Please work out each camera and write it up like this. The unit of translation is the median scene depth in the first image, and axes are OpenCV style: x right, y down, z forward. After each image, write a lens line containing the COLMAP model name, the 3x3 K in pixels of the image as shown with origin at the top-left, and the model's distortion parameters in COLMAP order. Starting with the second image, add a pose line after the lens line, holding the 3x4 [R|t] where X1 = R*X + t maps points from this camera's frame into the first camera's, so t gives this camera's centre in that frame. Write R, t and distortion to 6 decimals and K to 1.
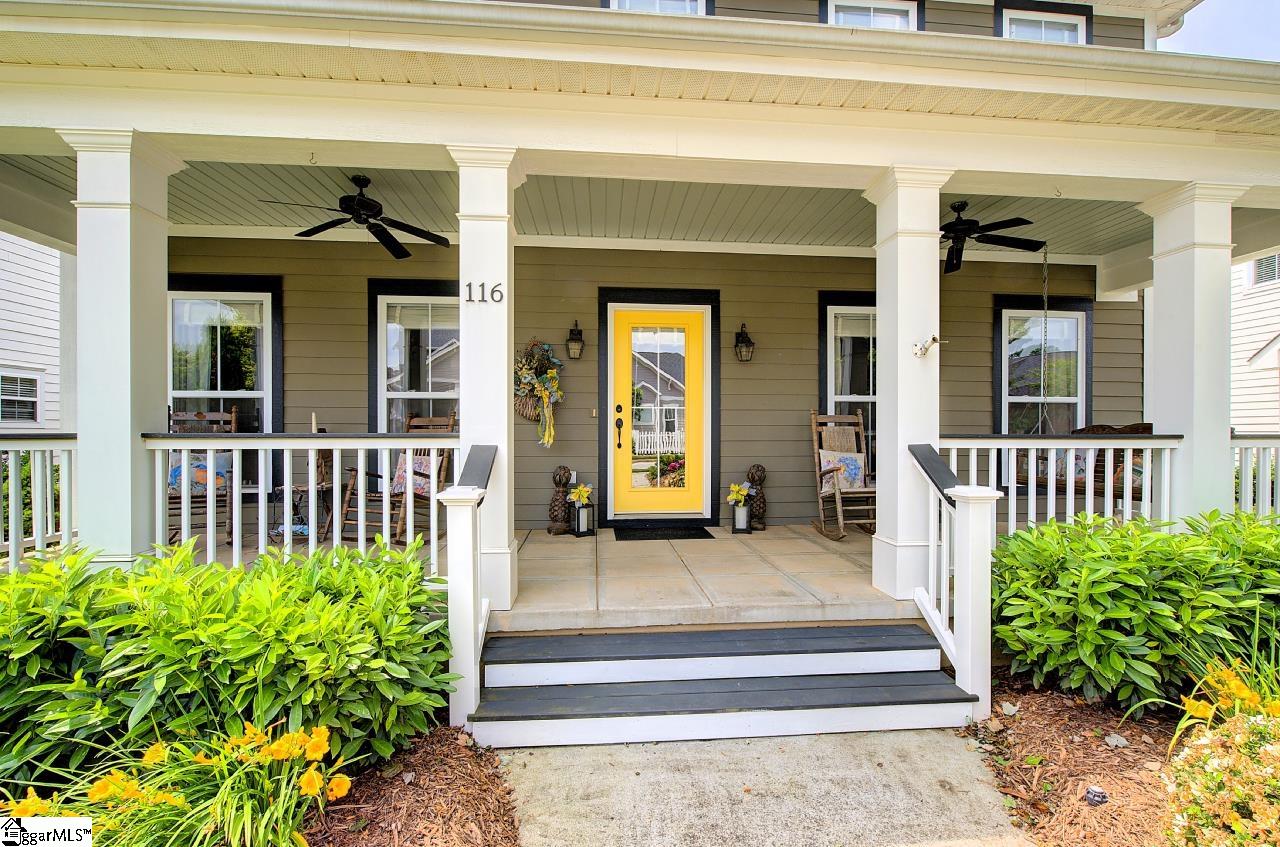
lens RADIAL K [[572.4, 0, 646.7], [0, 572.4, 430.9], [0, 0, 1]] dist [0.000834, 0.000119]
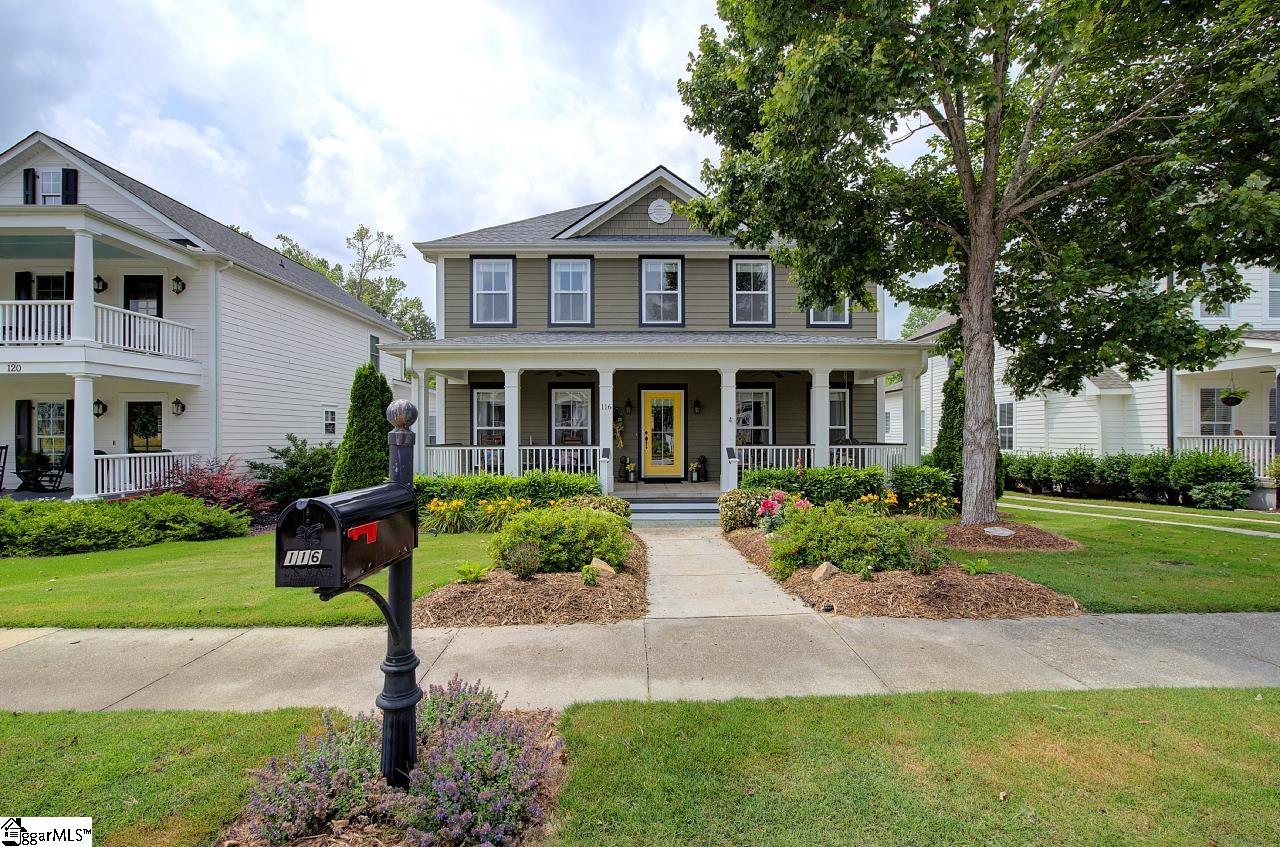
lens RADIAL K [[572.4, 0, 637.6], [0, 572.4, 426.7], [0, 0, 1]] dist [0.000834, 0.000119]
pose [[0.998990, -0.000965, -0.044913, 0.026372], [0.000647, 0.999975, -0.007090, -0.047684], [0.044919, 0.007054, 0.998966, -1.493939]]
